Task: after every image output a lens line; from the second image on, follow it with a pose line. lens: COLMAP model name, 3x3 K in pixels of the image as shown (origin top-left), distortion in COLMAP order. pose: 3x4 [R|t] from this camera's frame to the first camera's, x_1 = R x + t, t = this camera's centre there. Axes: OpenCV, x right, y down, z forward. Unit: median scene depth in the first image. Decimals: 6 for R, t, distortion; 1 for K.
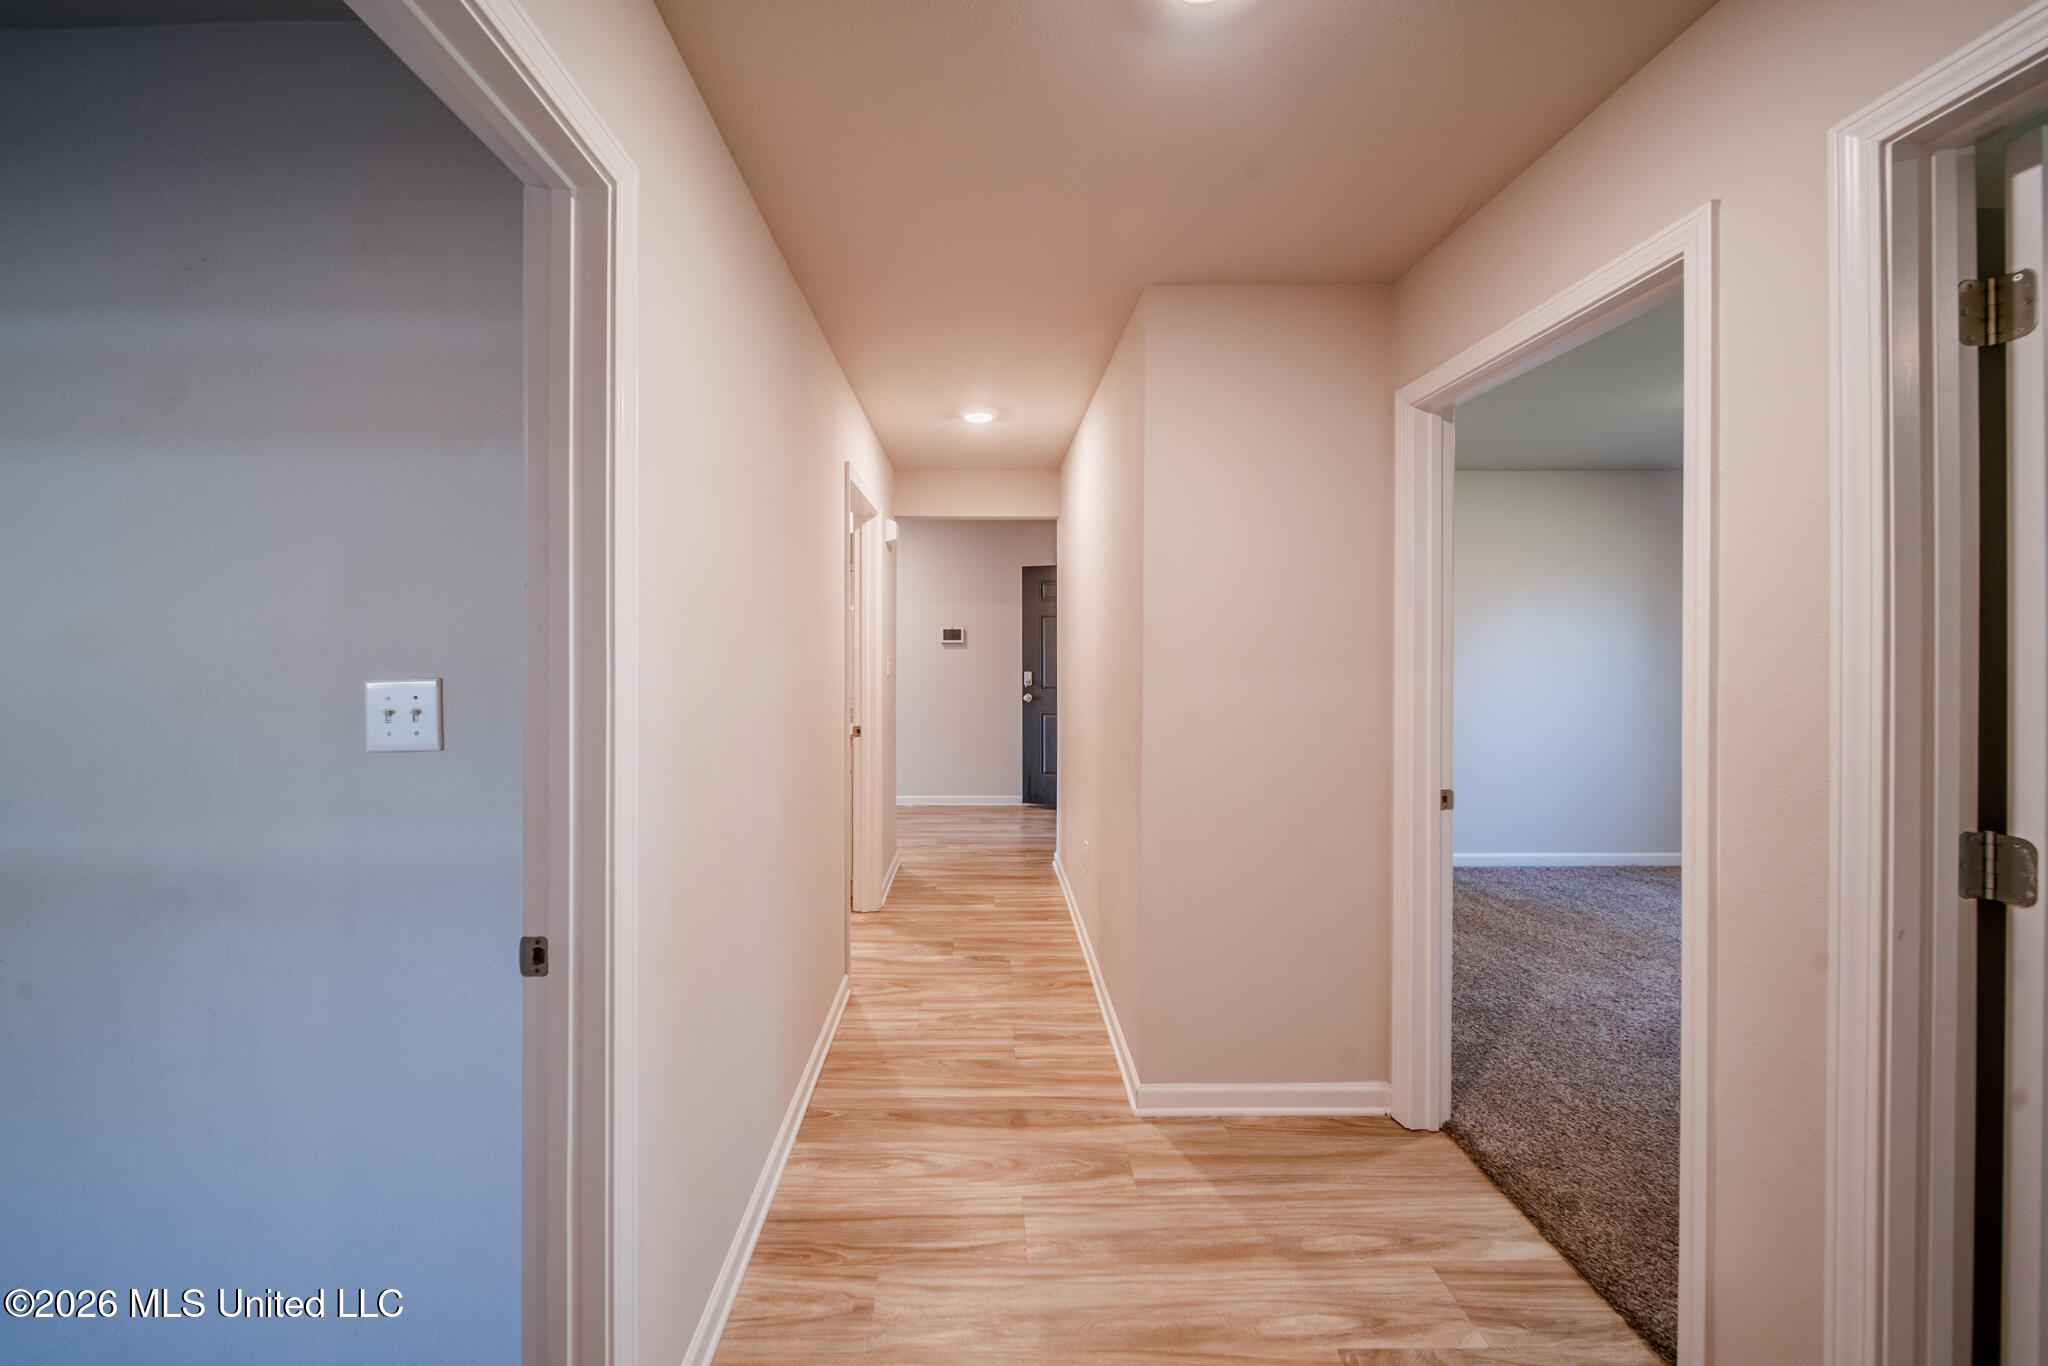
lens RADIAL K [[771.0, 0, 1021.3], [0, 771.0, 639.7], [0, 0, 1]] dist [0.026395, 0.000047]
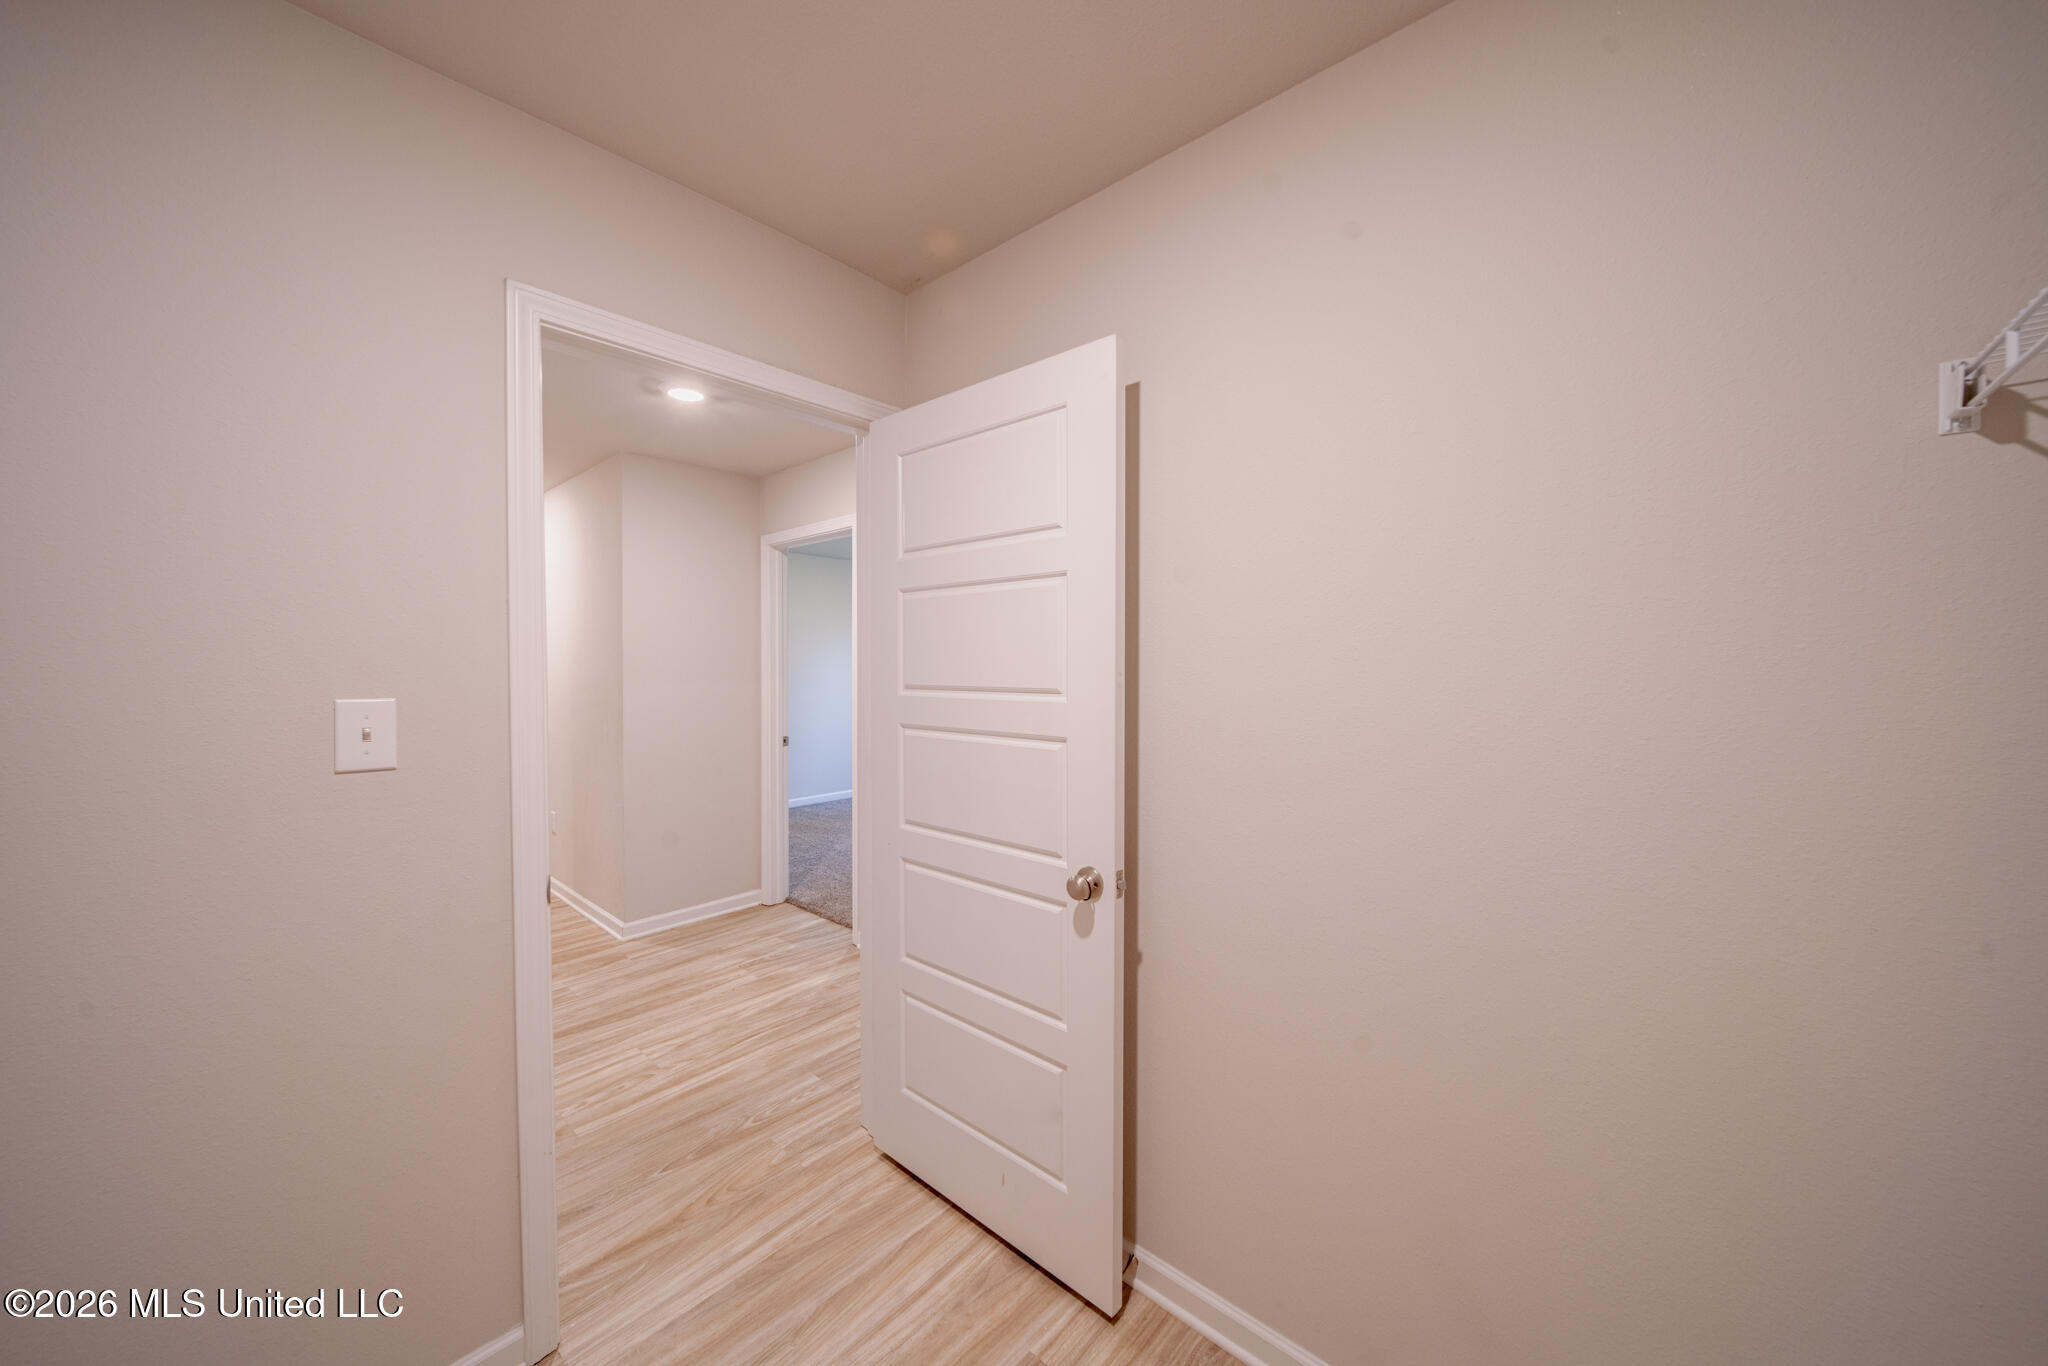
lens RADIAL K [[739.0, 0, 1026.1], [0, 739.0, 656.6], [0, 0, 1]] dist [-0.001779, -0.000362]
pose [[0.707188, -0.011076, 0.706939, -0.405393], [0.009357, 0.999936, 0.006306, -0.029744], [-0.706963, 0.002155, 0.707247, -0.877552]]
